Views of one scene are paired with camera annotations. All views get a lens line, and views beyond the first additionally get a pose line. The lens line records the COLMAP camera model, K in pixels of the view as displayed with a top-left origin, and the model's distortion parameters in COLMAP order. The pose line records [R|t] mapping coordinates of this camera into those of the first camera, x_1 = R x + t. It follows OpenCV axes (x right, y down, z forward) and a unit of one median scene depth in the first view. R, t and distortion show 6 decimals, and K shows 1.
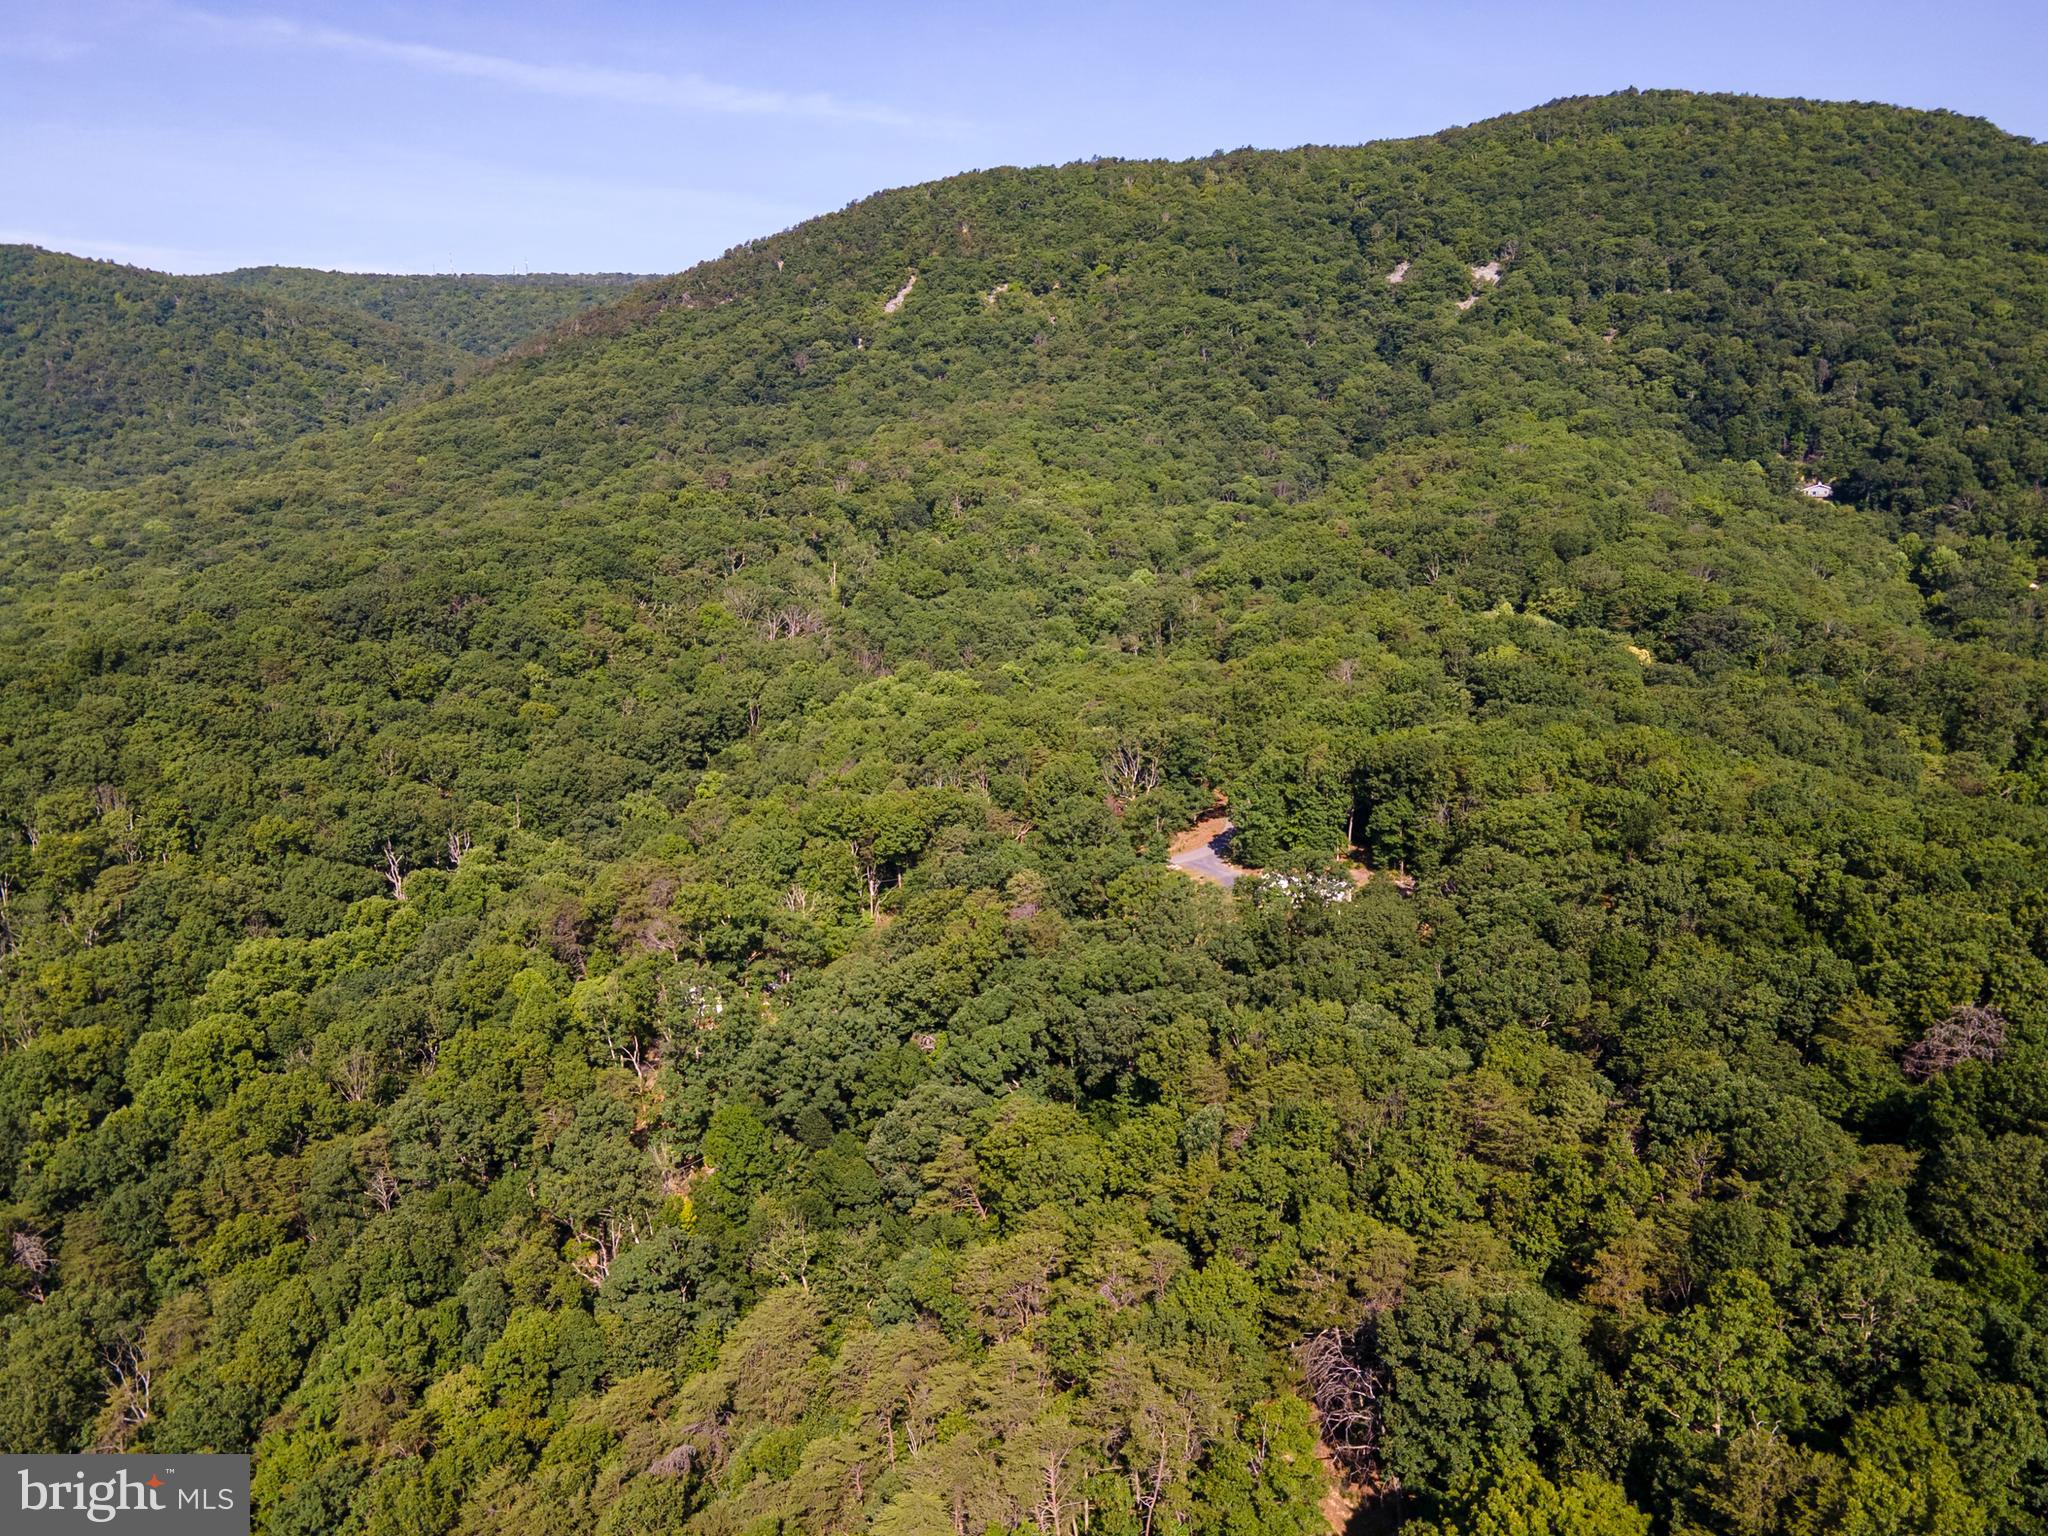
lens RADIAL K [[1488.2, 0, 1024.0], [0, 1488.2, 768.0], [0, 0, 1]] dist [0.042175, 0.004277]
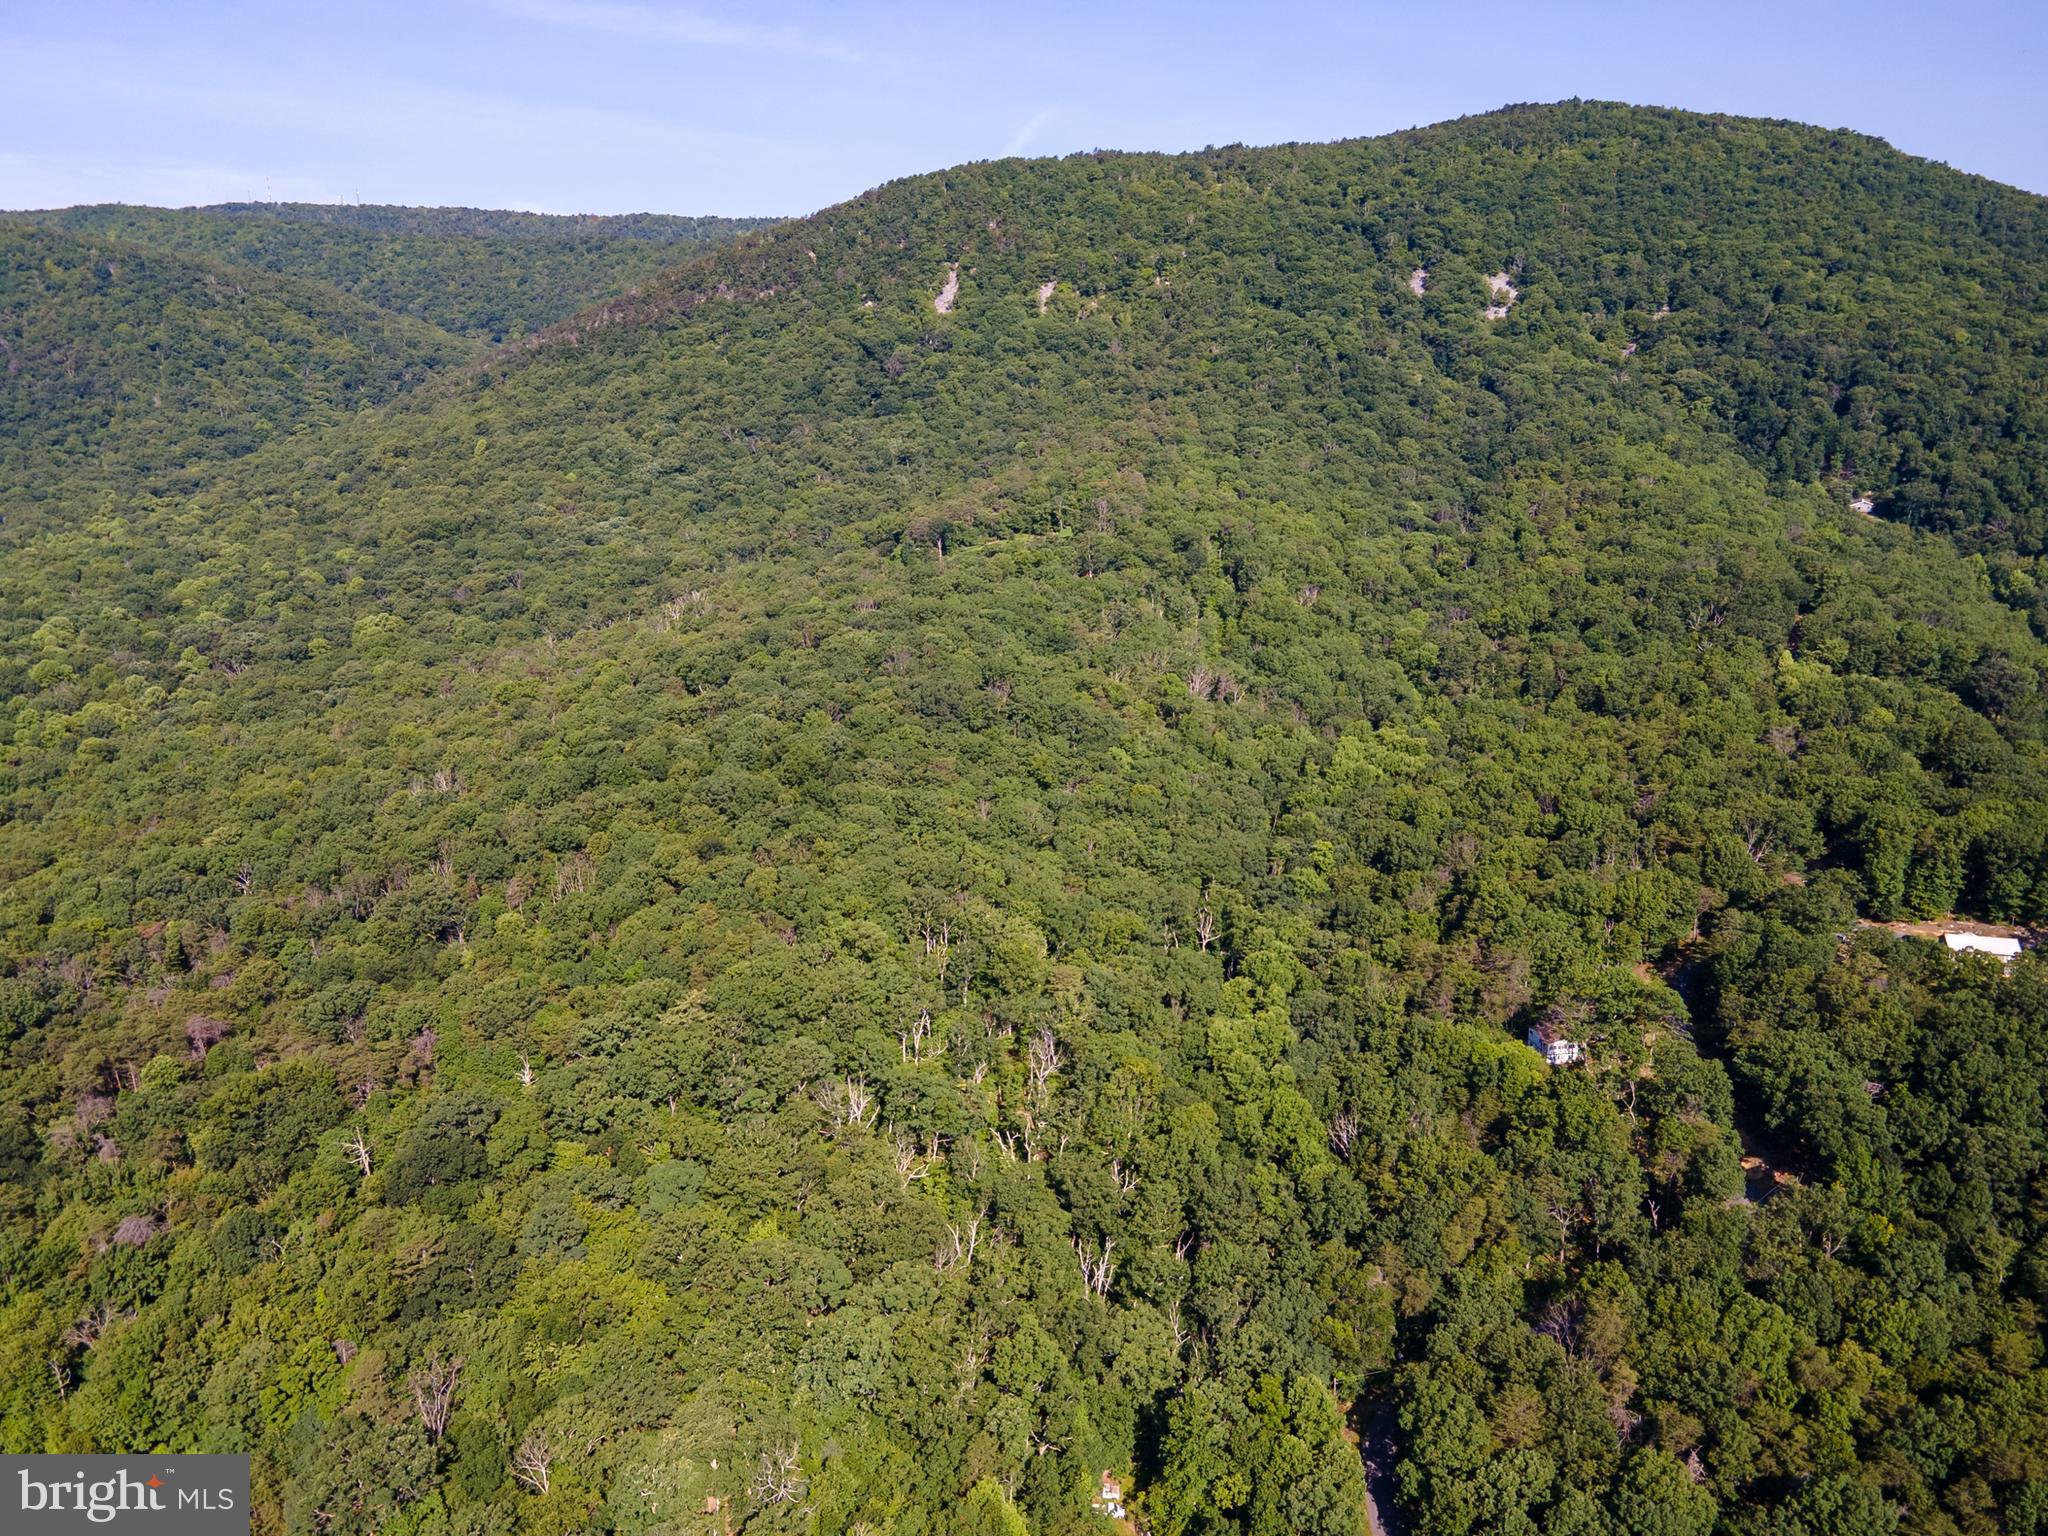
lens RADIAL K [[1493.6, 0, 1019.7], [0, 1493.6, 774.3], [0, 0, 1]] dist [0.004396, 0.071635]
pose [[0.988238, -0.040328, 0.147507, -0.204740], [0.031633, 0.997647, 0.060824, -0.043167], [-0.149613, -0.055443, 0.987189, -0.057658]]
